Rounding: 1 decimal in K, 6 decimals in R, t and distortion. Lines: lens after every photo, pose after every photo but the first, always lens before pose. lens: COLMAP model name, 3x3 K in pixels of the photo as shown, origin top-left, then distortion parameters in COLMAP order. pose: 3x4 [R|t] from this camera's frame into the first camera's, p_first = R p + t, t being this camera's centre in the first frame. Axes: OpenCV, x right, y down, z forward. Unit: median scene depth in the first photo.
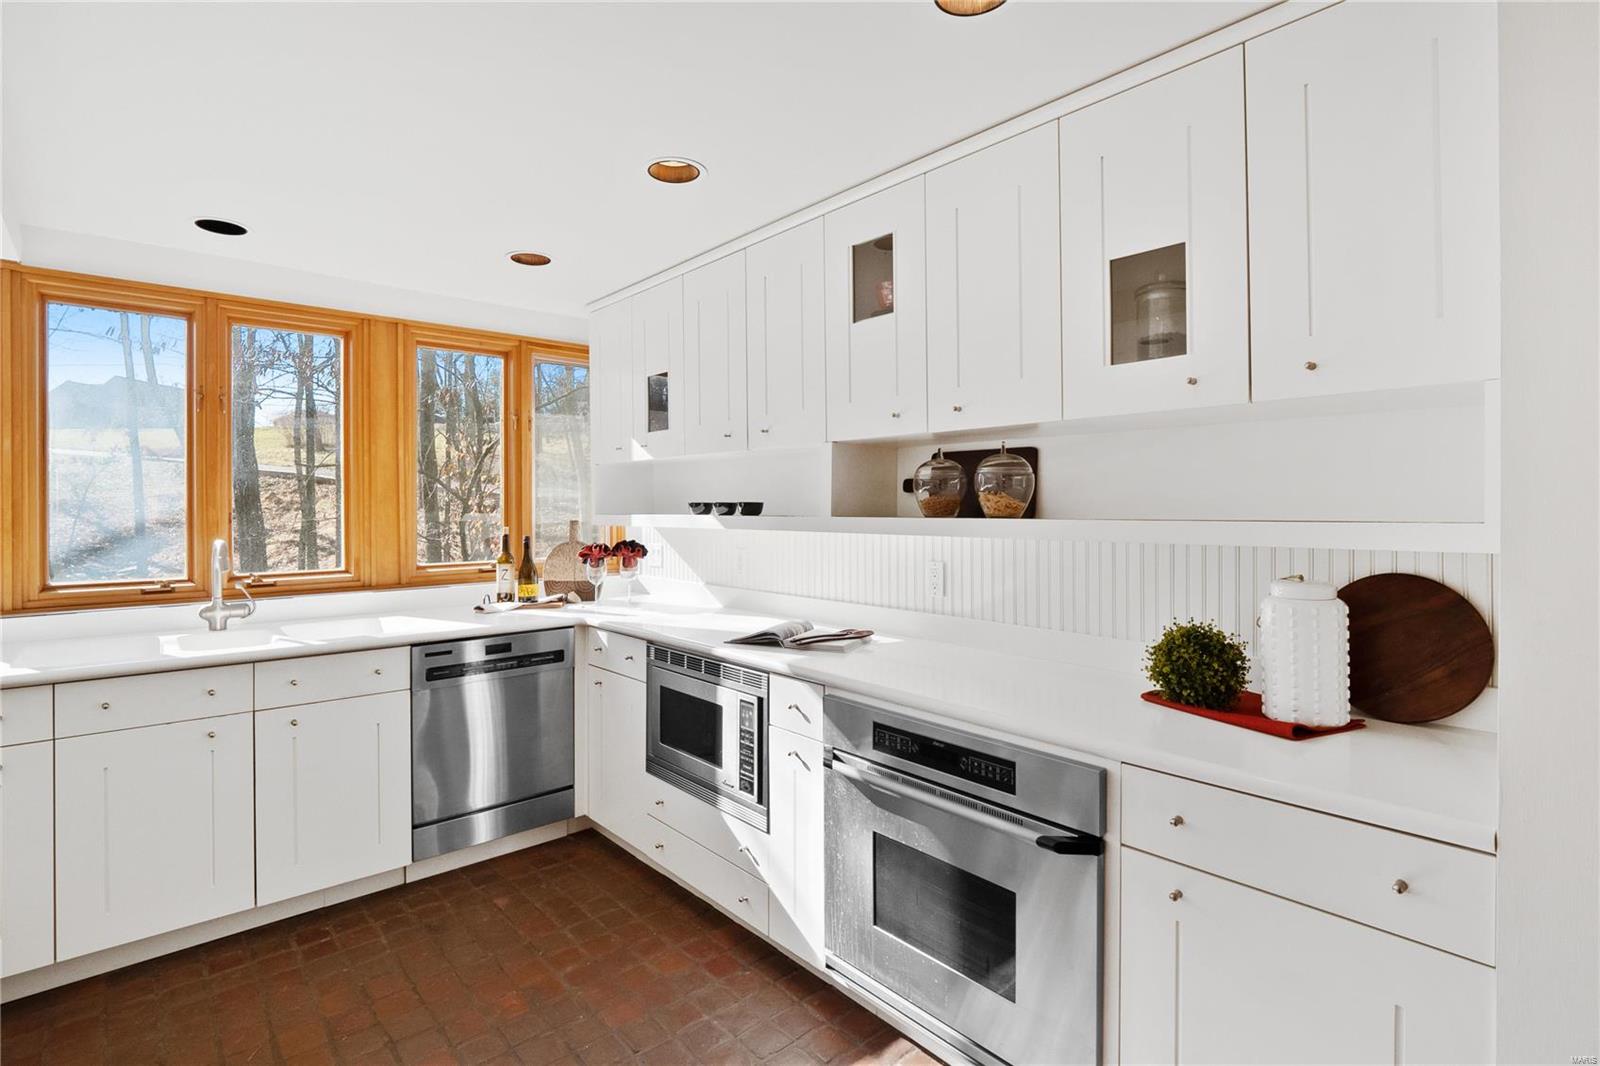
lens RADIAL K [[767.3, 0, 754.3], [0, 767.3, 509.7], [0, 0, 1]] dist [-0.010696, -0.002957]
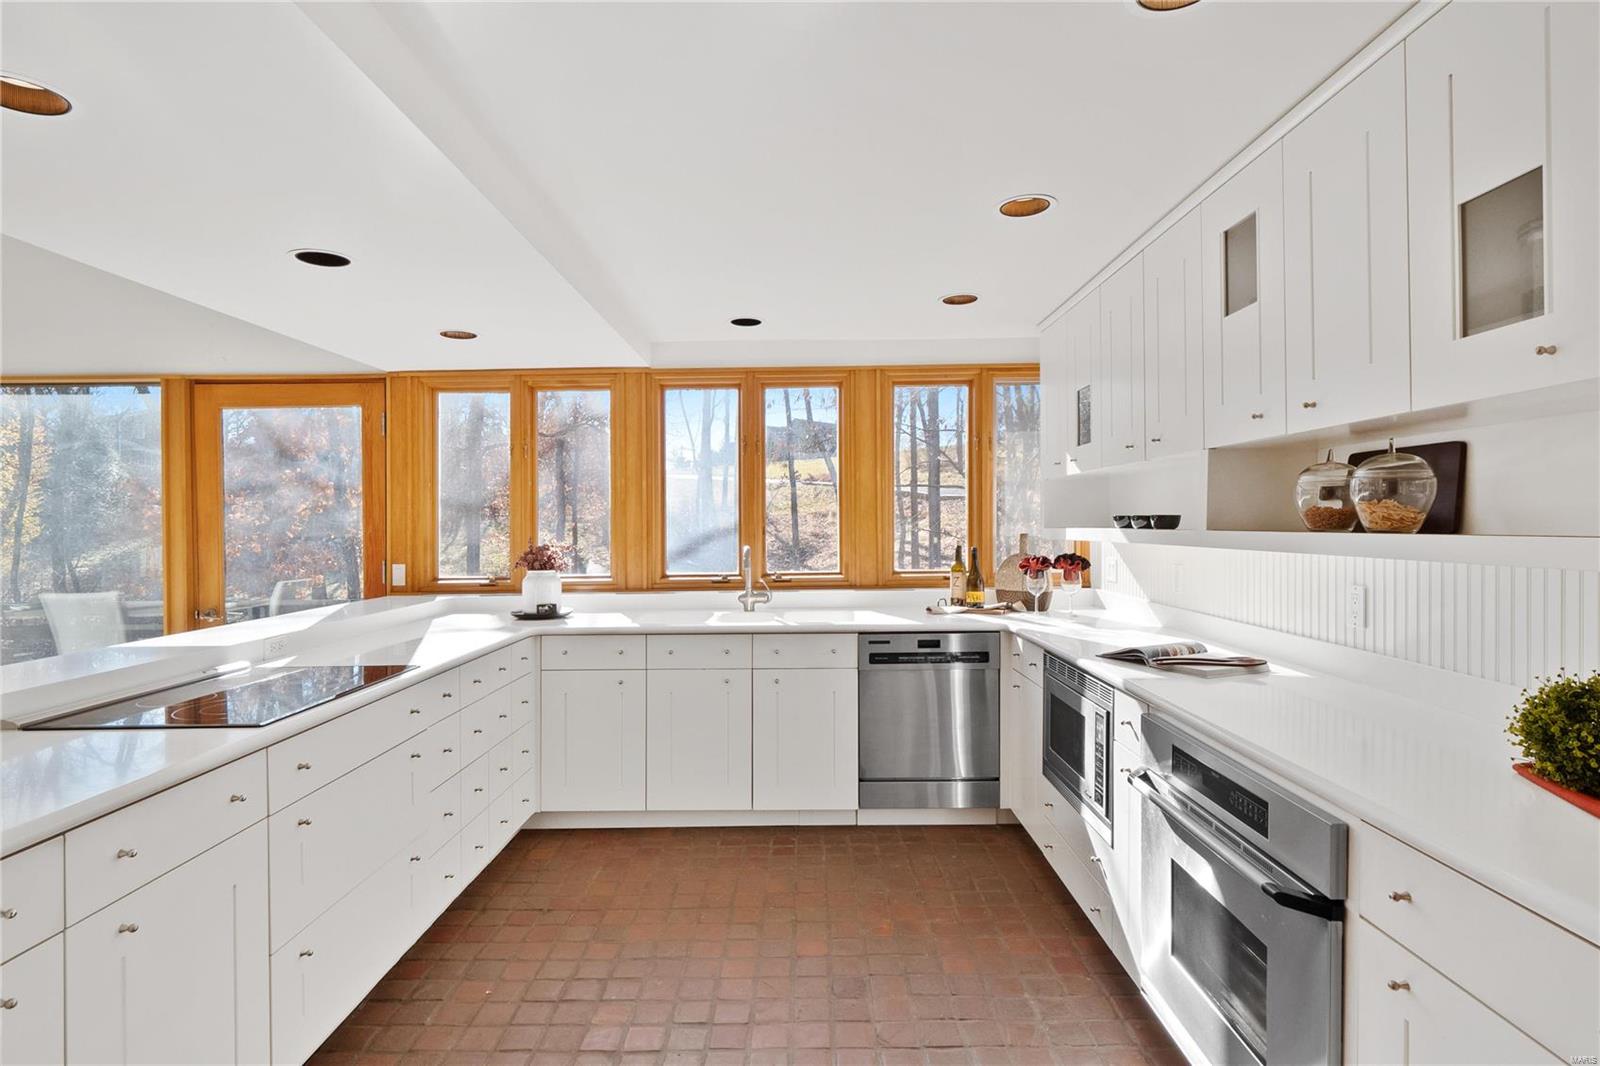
lens RADIAL K [[791.8, 0, 780.2], [0, 791.8, 526.9], [0, 0, 1]] dist [-0.000604, -0.000700]
pose [[0.749385, -0.000746, -0.662134, 0.308393], [0.004234, 0.999984, 0.003666, -0.000753], [0.662121, -0.005551, 0.749376, -0.046209]]
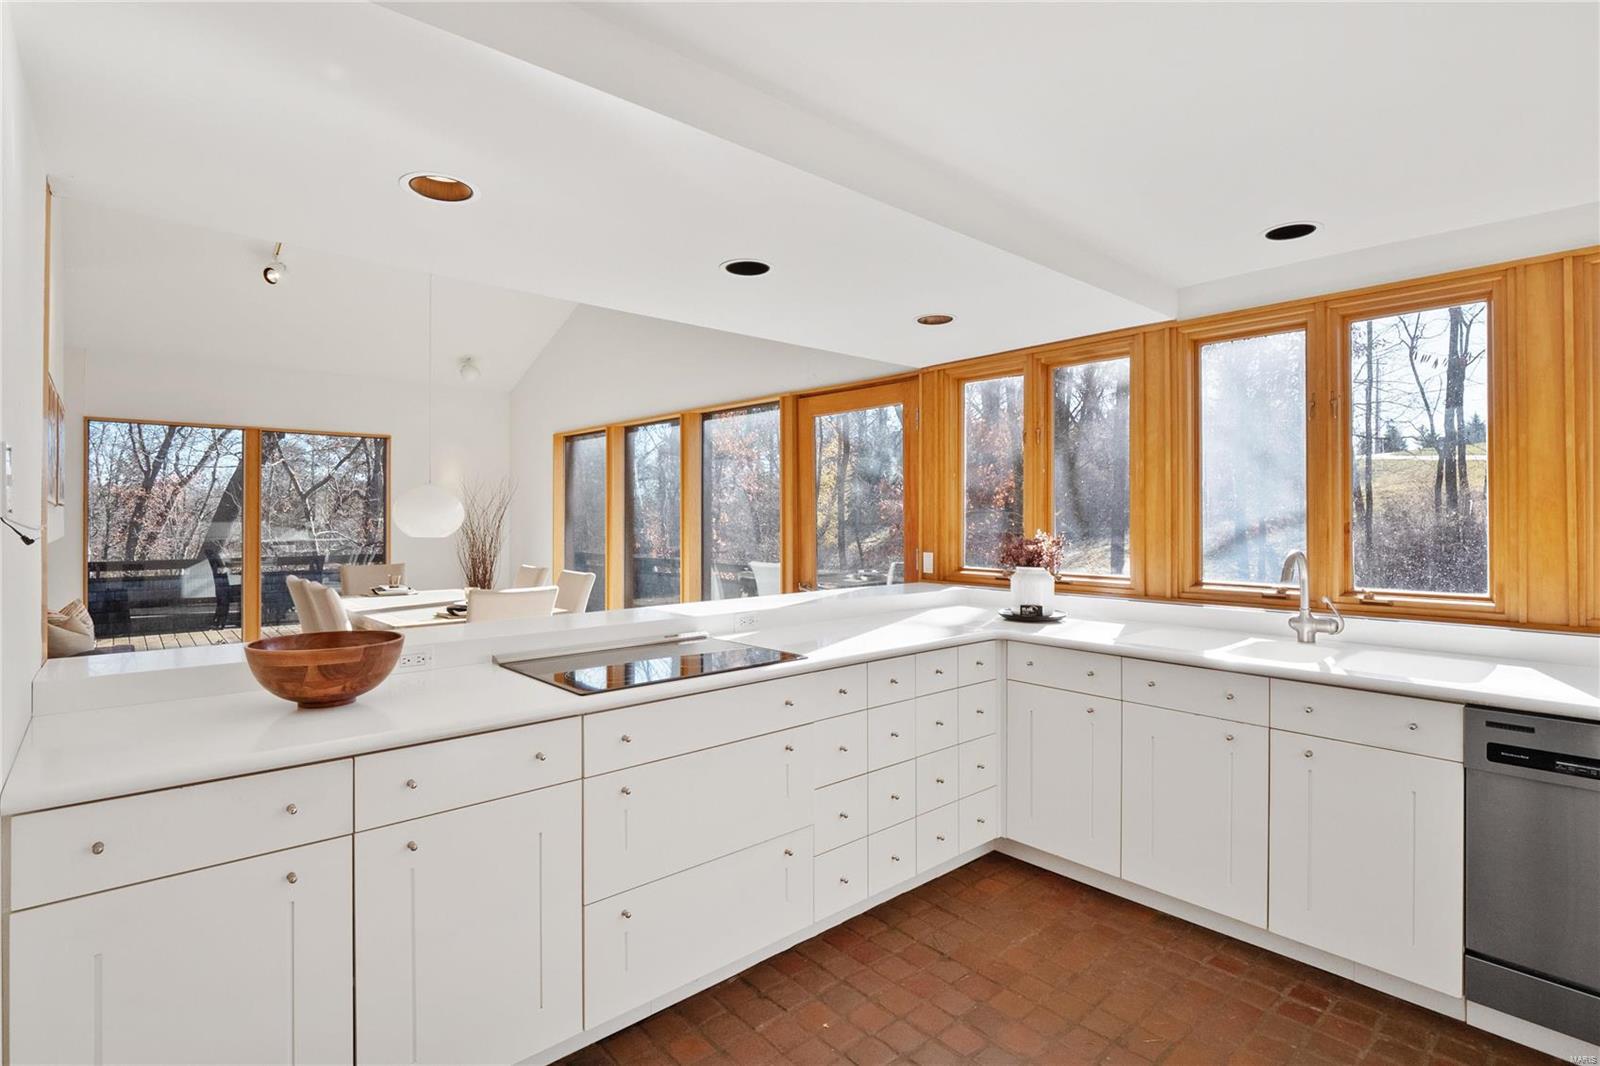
lens RADIAL K [[767.3, 0, 797.9], [0, 767.3, 509.5], [0, 0, 1]] dist [-0.010696, -0.002957]
pose [[0.035403, -0.004695, -0.999362, 0.261441], [-0.006428, 0.999967, -0.004926, -0.003221], [0.999352, 0.006599, 0.035372, 0.327516]]
